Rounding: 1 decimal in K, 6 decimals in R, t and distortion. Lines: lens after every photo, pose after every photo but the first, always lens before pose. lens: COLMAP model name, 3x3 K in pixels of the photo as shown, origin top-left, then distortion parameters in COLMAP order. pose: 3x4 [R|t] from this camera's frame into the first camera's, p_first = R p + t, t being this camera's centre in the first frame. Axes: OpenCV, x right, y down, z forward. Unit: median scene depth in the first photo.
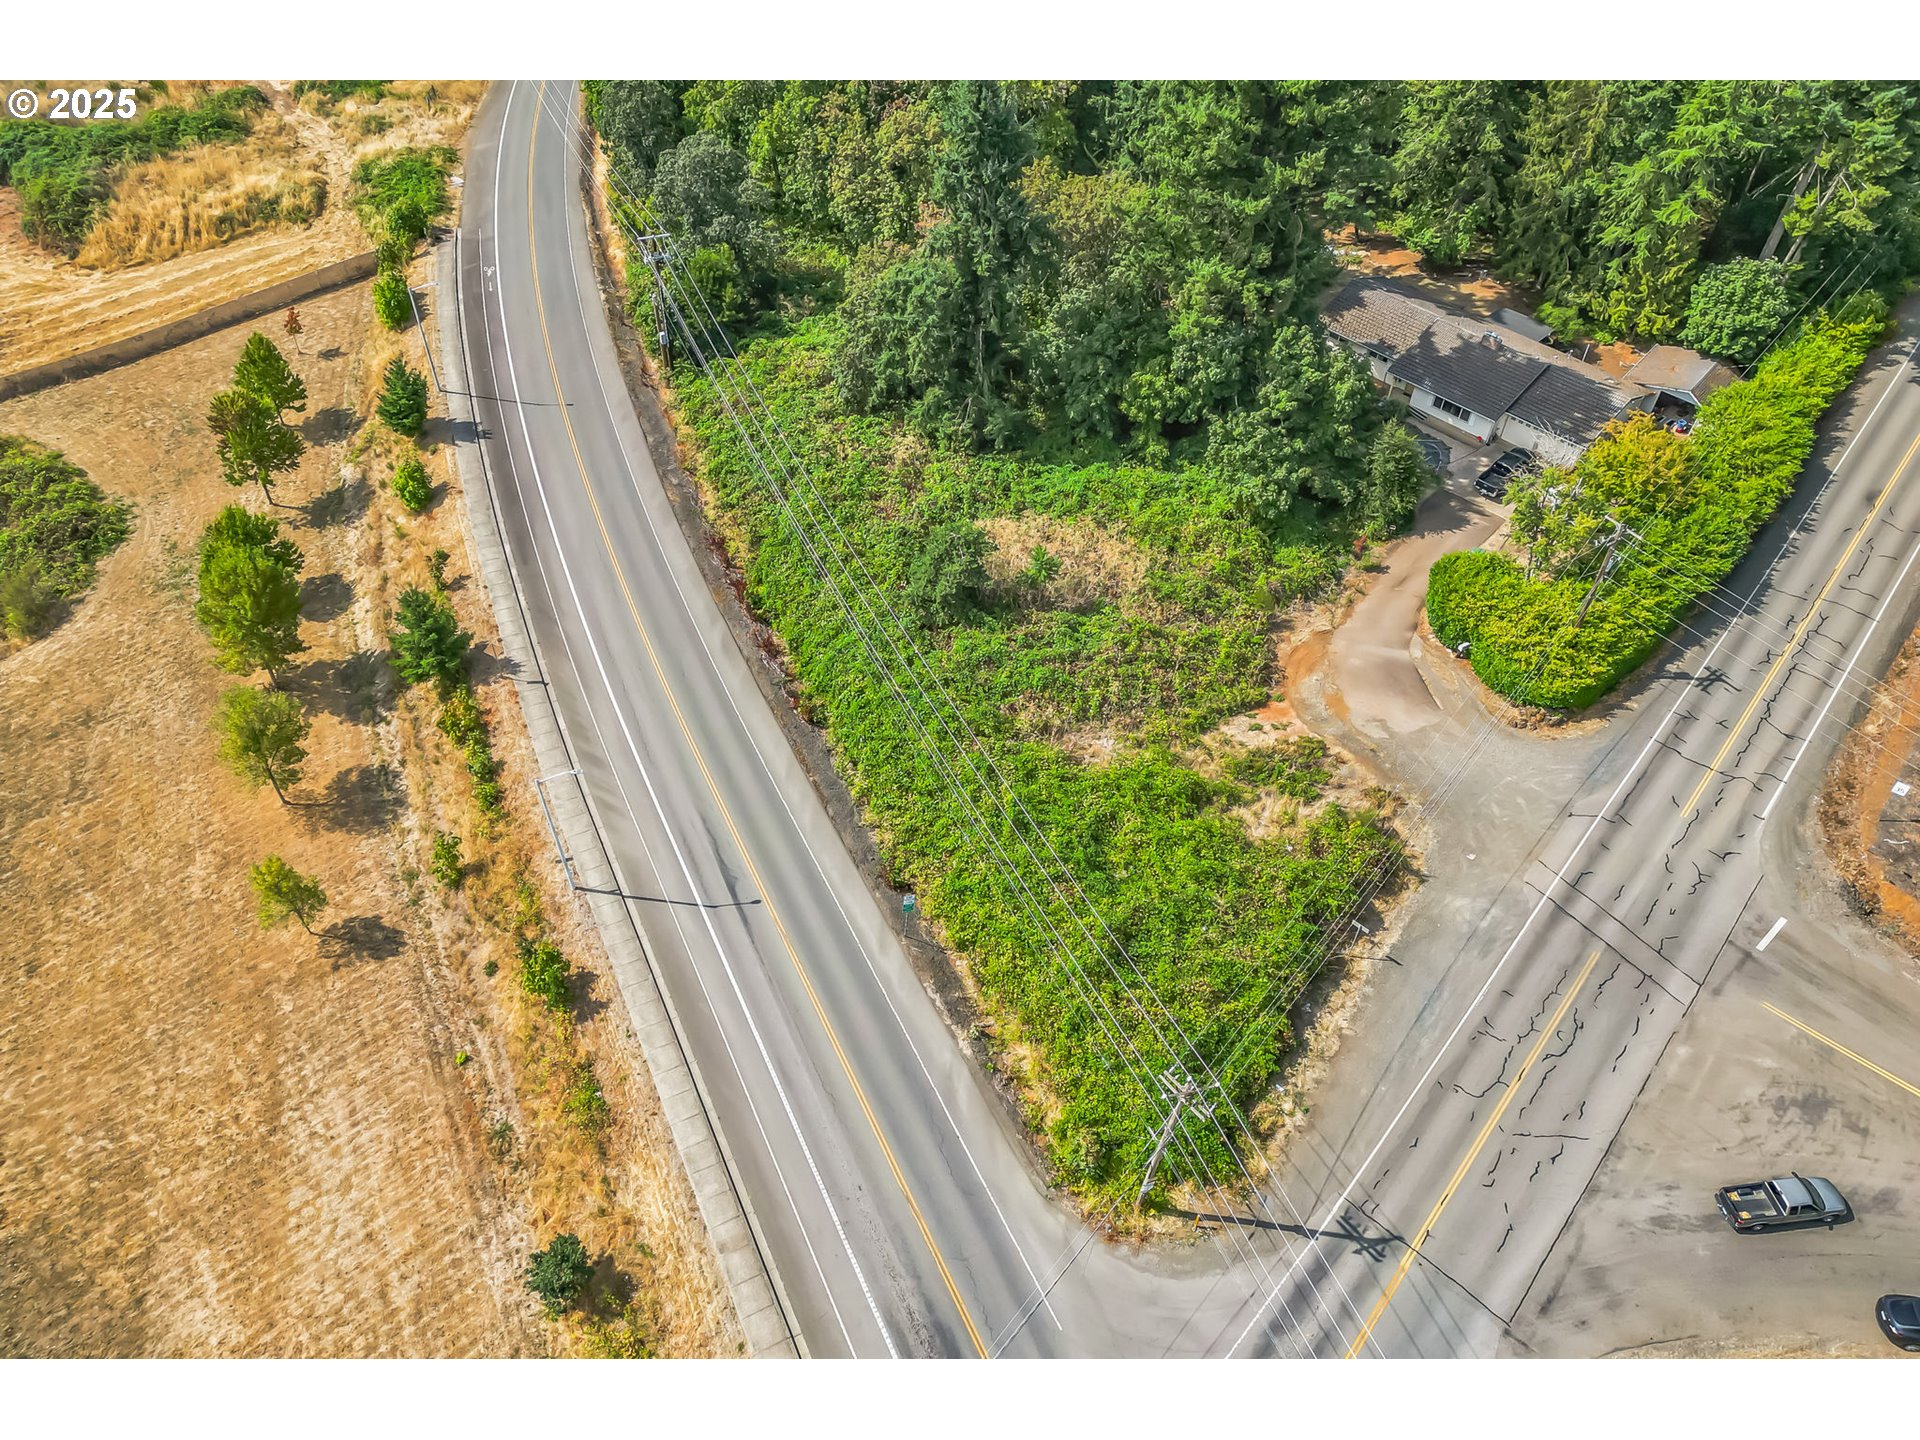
lens RADIAL K [[1338.2, 0, 953.3], [0, 1338.2, 721.1], [0, 0, 1]] dist [0.073802, -0.069492]
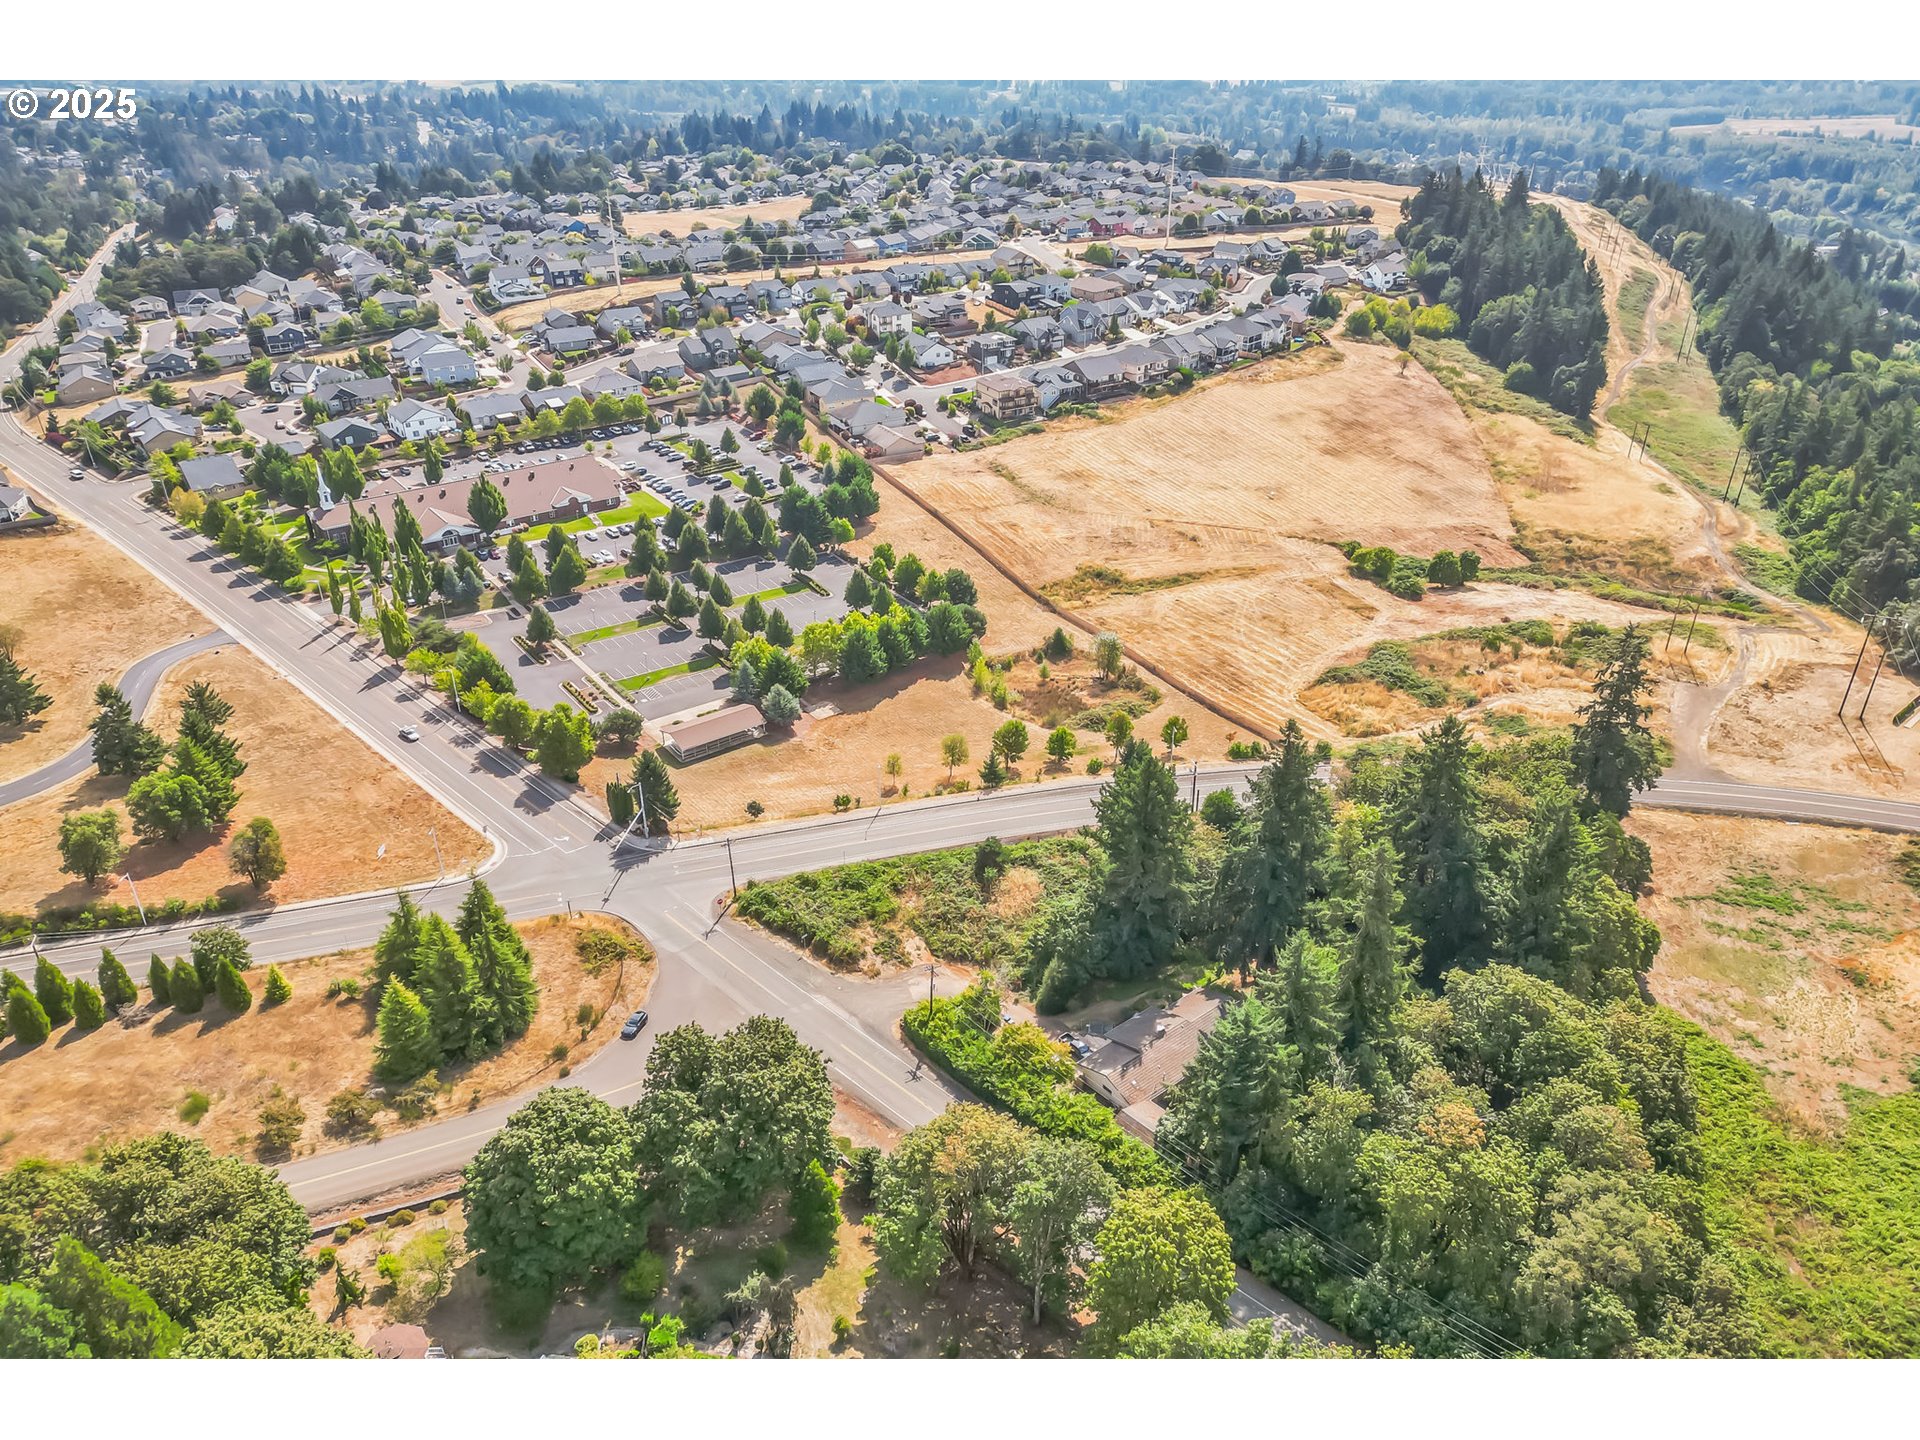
lens RADIAL K [[1338.2, 0, 953.3], [0, 1338.2, 721.1], [0, 0, 1]] dist [0.073802, -0.069492]
pose [[-0.093339, 0.469271, -0.878107, 2.194954], [-0.726537, 0.570930, 0.382339, -1.222632], [0.680759, 0.673664, 0.287653, 0.079158]]
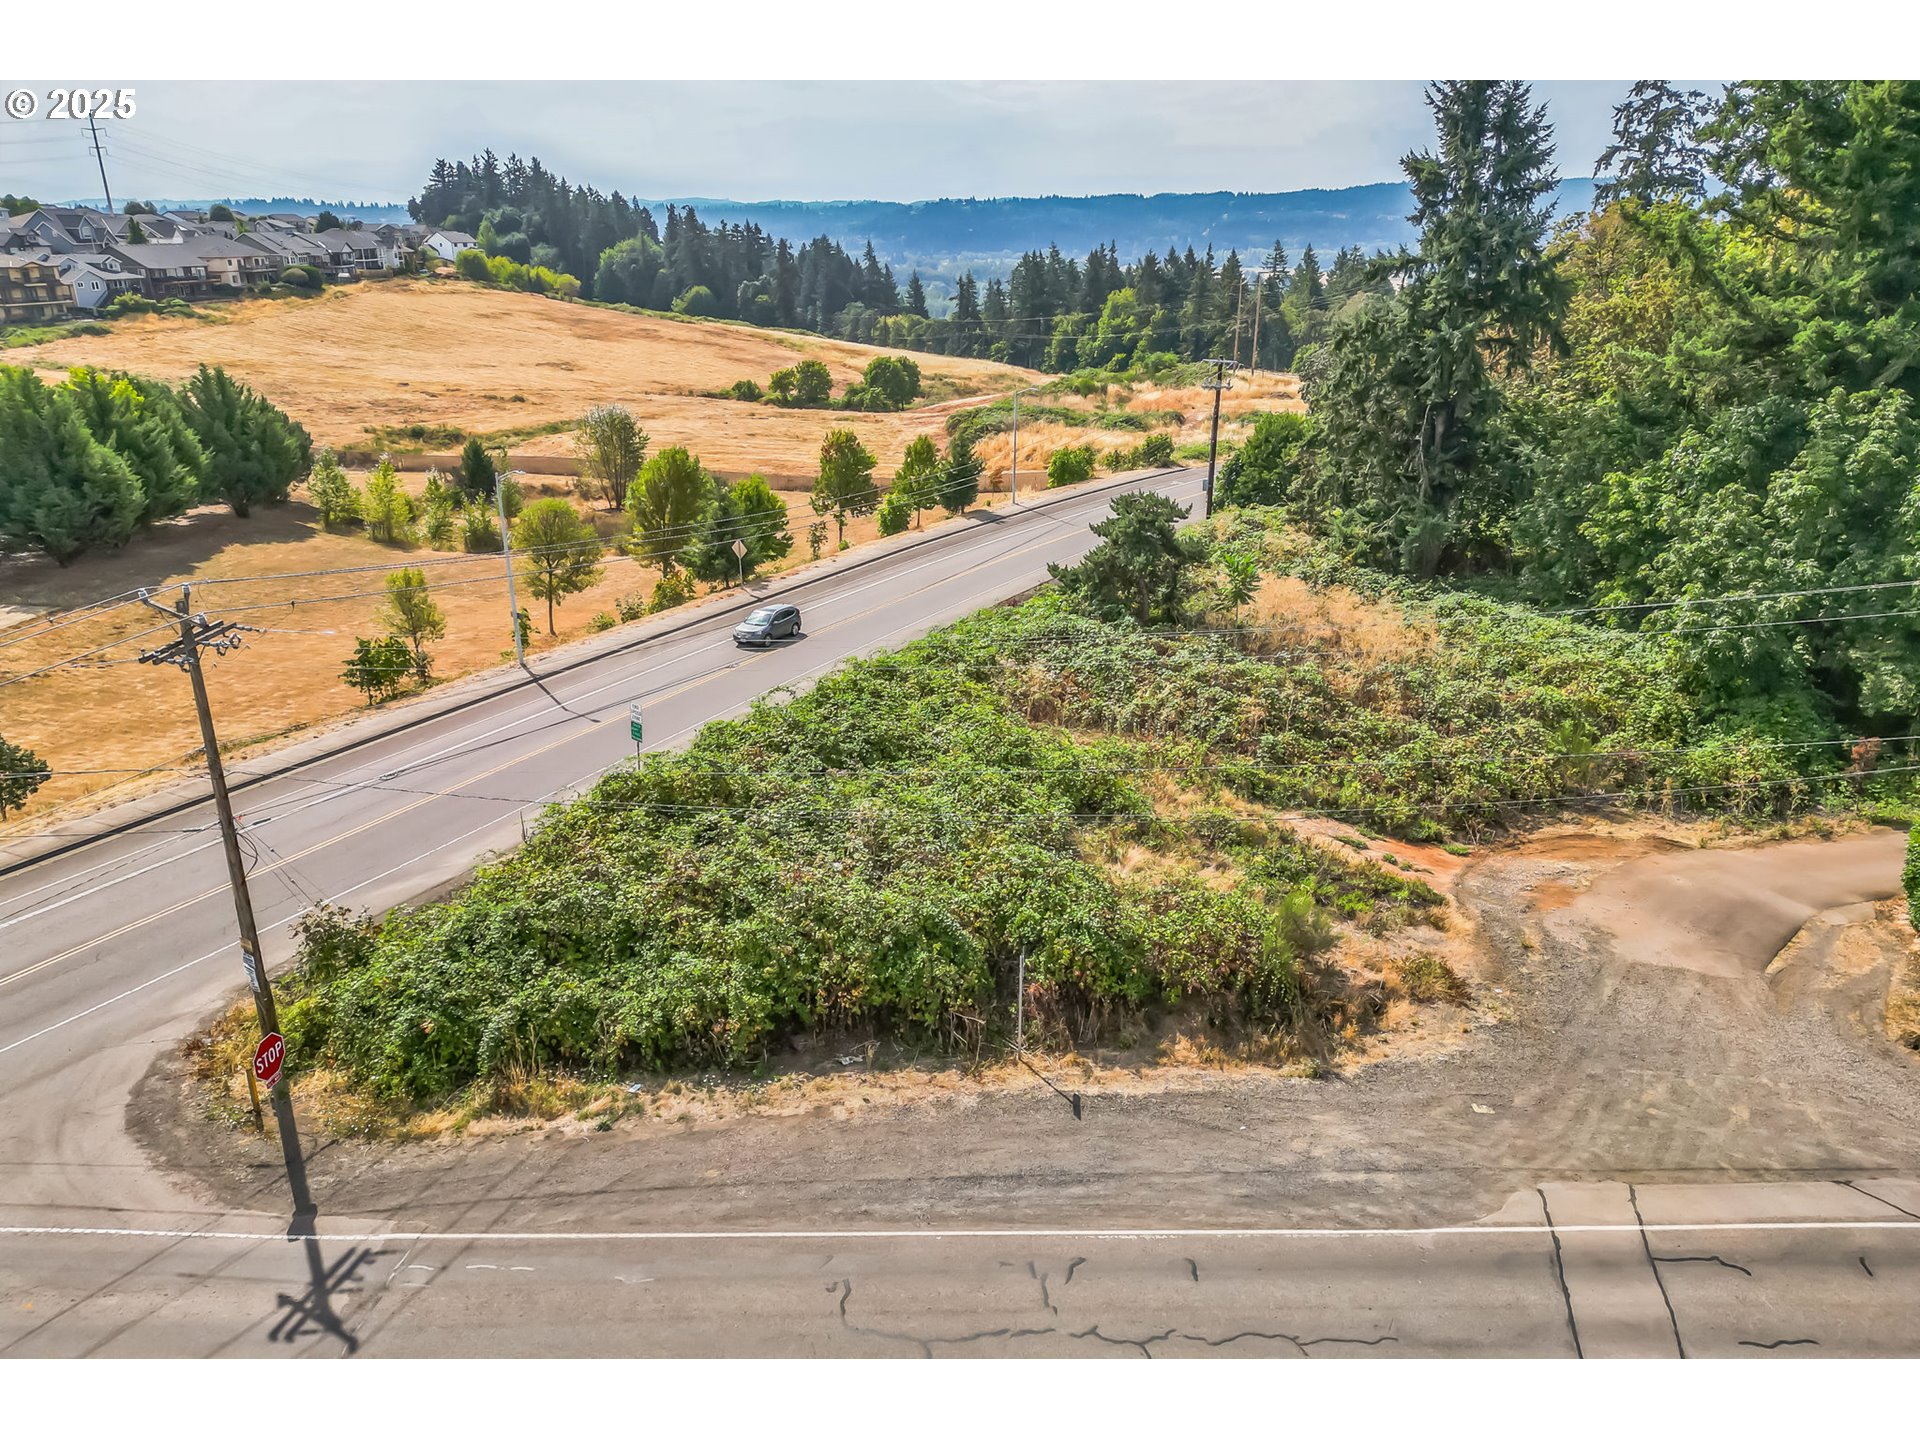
lens RADIAL K [[1338.2, 0, 953.3], [0, 1338.2, 721.1], [0, 0, 1]] dist [0.073802, -0.069492]
pose [[0.637241, 0.259118, -0.725798, 0.511001], [-0.557775, 0.804949, -0.202344, 0.165320], [0.531799, 0.533774, 0.657476, 0.557084]]
